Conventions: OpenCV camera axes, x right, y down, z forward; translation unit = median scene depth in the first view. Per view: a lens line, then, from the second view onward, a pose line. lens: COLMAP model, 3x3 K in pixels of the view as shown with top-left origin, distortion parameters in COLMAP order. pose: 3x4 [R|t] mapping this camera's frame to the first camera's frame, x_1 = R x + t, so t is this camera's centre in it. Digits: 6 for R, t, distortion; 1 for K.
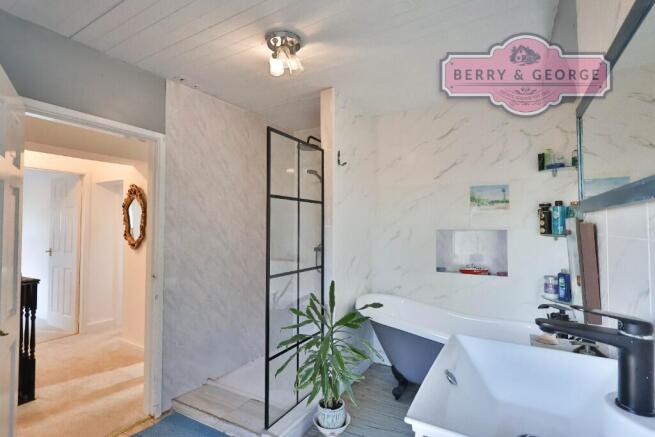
lens RADIAL K [[319.9, 0, 326.5], [0, 319.9, 219.1], [0, 0, 1]] dist [-0.001991, -0.001096]
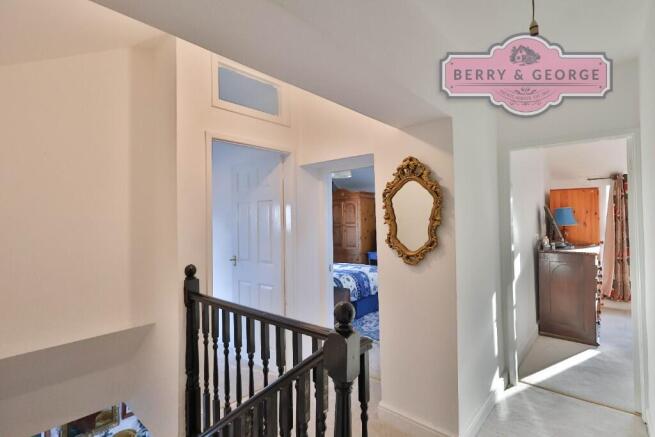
lens RADIAL K [[319.9, 0, 326.5], [0, 319.9, 217.9], [0, 0, 1]] dist [-0.001991, -0.001096]
pose [[0.984416, -0.011523, -0.175480, -0.551610], [0.013974, 0.999821, 0.012737, -0.004423], [0.175302, -0.014991, 0.984401, 0.317680]]
